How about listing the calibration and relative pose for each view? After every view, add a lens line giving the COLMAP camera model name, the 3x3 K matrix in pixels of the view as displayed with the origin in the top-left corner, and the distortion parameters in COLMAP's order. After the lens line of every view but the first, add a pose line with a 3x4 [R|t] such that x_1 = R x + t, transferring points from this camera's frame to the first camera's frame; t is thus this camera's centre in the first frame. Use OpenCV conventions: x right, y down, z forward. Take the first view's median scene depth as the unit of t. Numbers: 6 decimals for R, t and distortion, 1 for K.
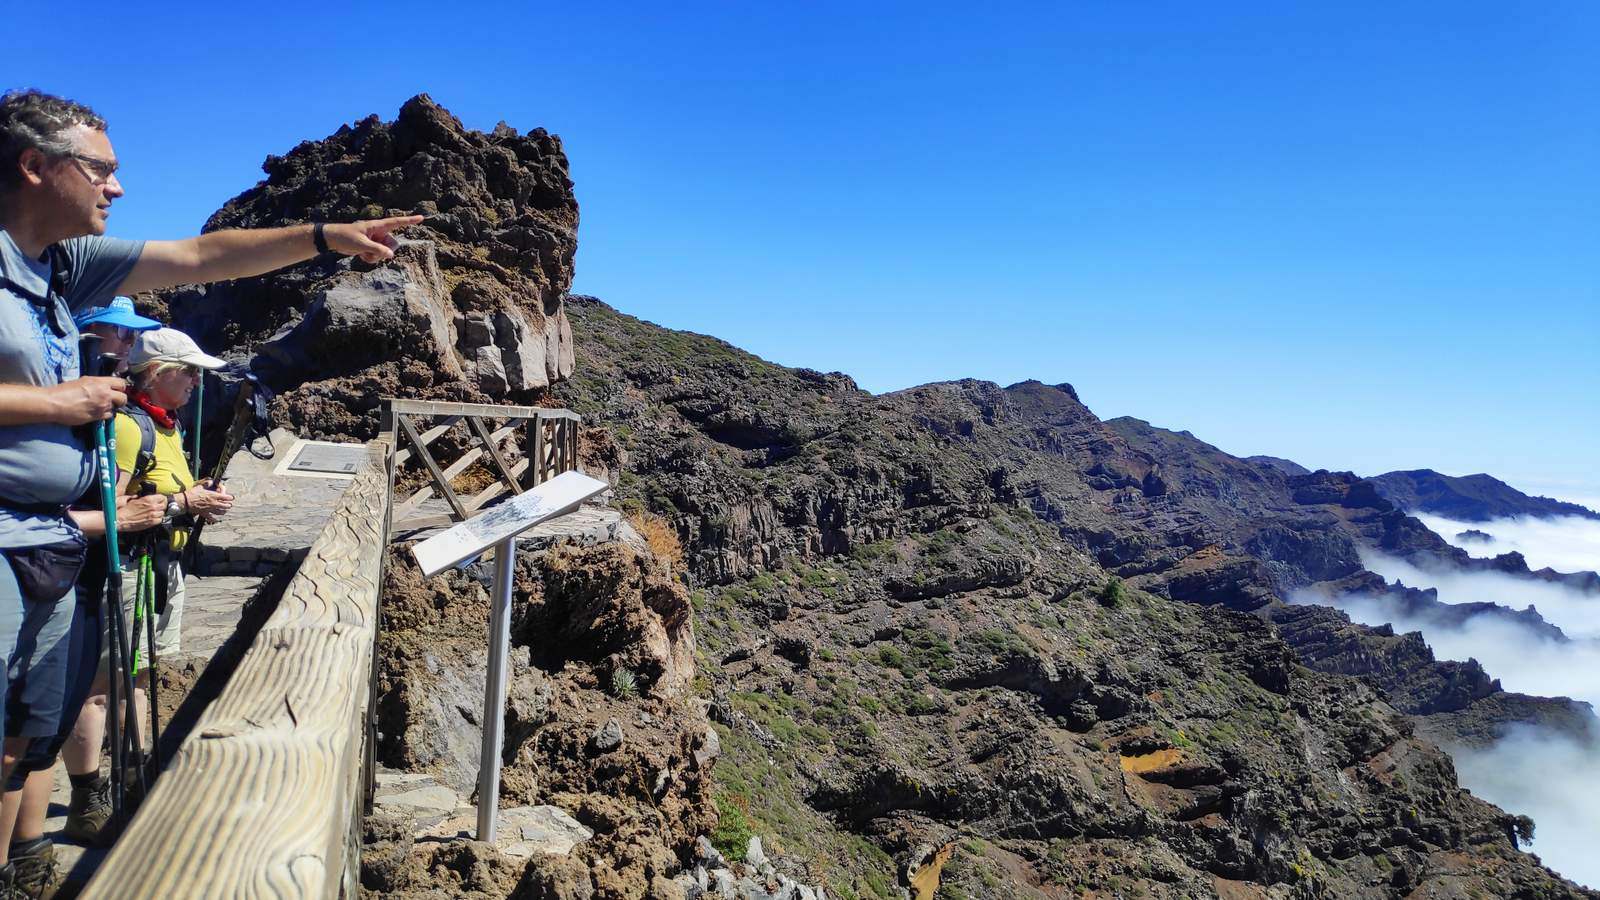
lens RADIAL K [[1113.3, 0, 800.0], [0, 1113.3, 450.0], [0, 0, 1]] dist [0.007316, -0.046936]
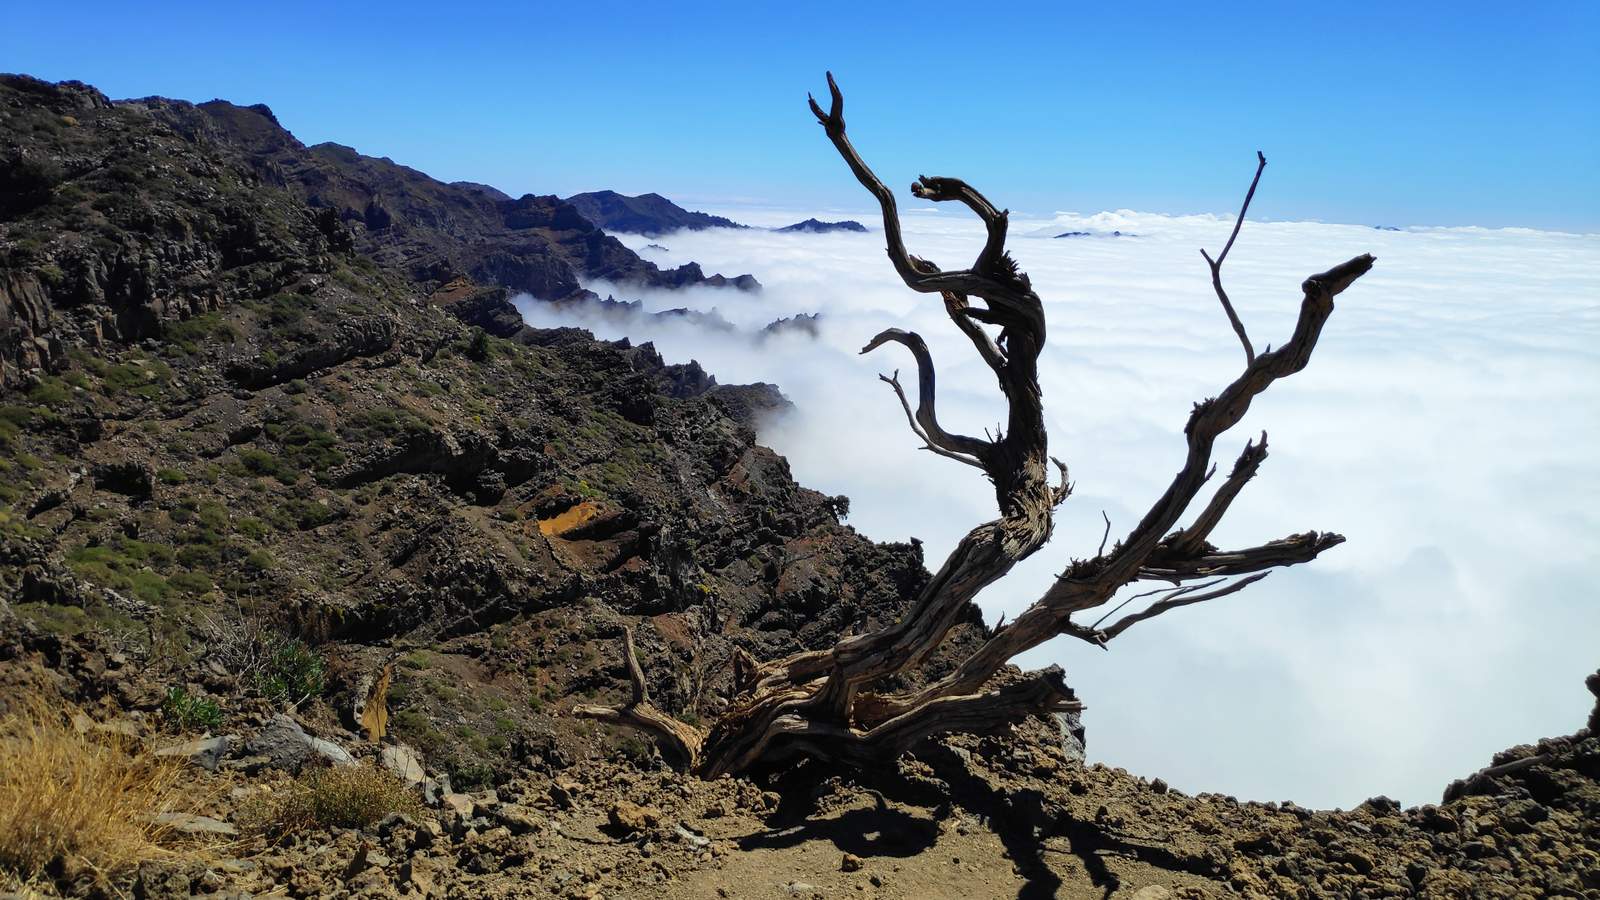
lens RADIAL K [[1113.3, 0, 800.0], [0, 1113.3, 450.0], [0, 0, 1]] dist [0.007316, -0.046936]
pose [[0.770434, -0.173692, 0.613402, -0.096030], [0.022514, 0.968983, 0.246101, -0.006051], [-0.637122, -0.175794, 0.750448, 0.160619]]
